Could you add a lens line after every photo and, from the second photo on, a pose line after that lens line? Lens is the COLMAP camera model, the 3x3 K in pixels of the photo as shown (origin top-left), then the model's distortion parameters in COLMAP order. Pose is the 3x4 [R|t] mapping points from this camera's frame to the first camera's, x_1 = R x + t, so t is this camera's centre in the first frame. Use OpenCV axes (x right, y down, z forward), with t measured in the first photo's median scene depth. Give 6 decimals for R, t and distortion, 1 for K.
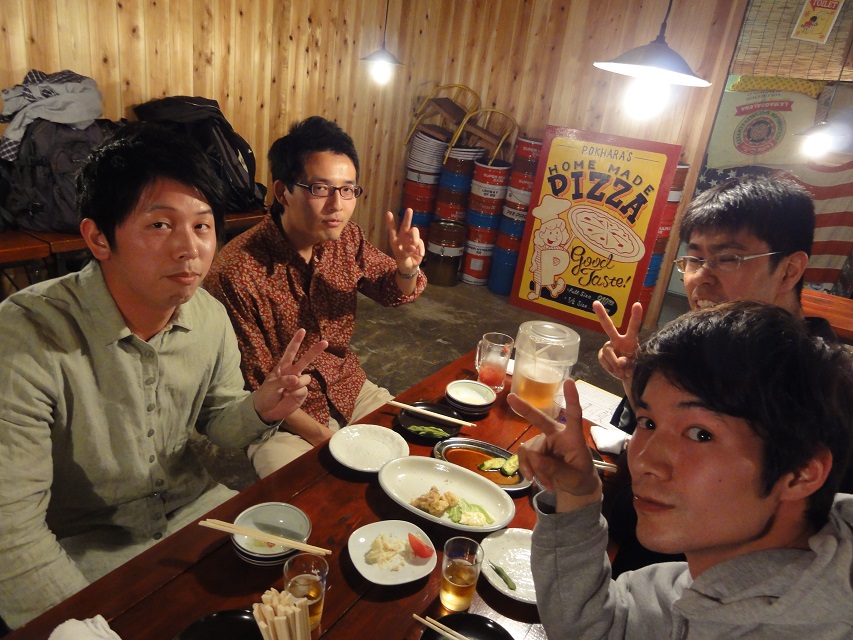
lens RADIAL K [[614.9, 0, 426.5], [0, 614.9, 320.0], [0, 0, 1]] dist [-0.002014, -0.001553]
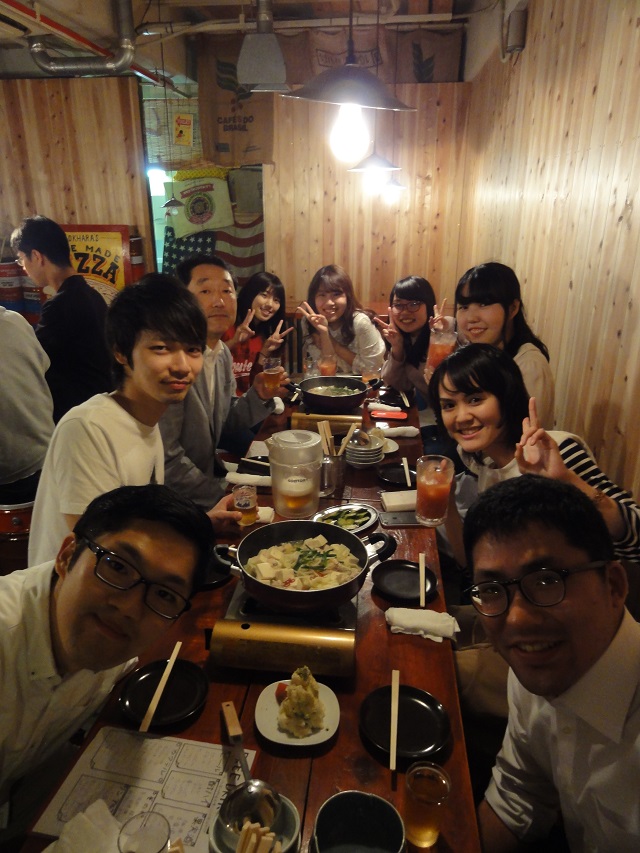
lens RADIAL K [[605.2, 0, 320.0], [0, 605.2, 426.5], [0, 0, 1]] dist [-0.003556, 0.003870]
pose [[0.881220, -0.276774, 0.383207, 0.126489], [0.269123, 0.960209, 0.074643, 0.182115], [-0.388618, 0.037353, 0.920642, -0.457979]]
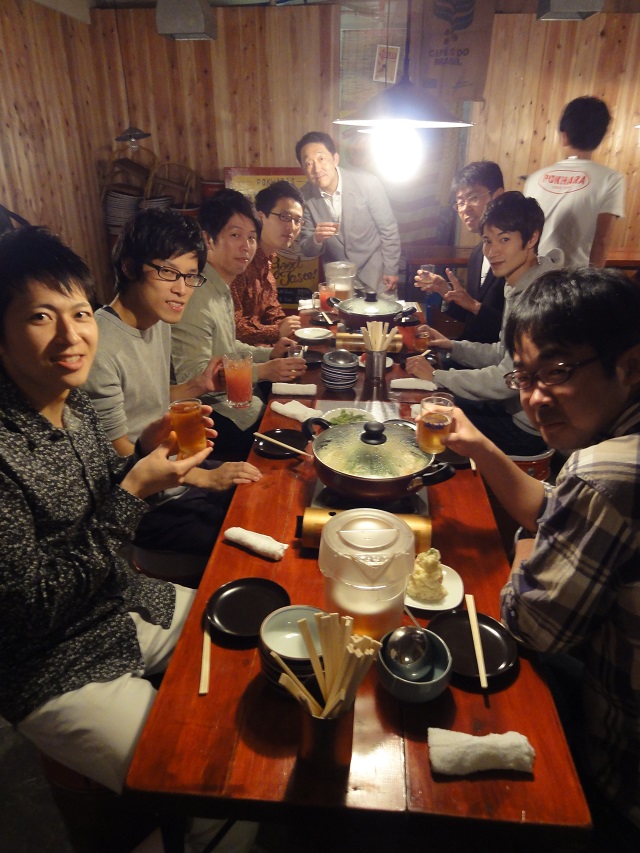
lens RADIAL K [[605.2, 0, 320.0], [0, 605.2, 426.5], [0, 0, 1]] dist [-0.003556, 0.003870]
pose [[0.862905, -0.324457, 0.387457, -0.308011], [0.282634, 0.945409, 0.162233, 0.045550], [-0.418943, -0.030483, 0.907501, -0.252434]]
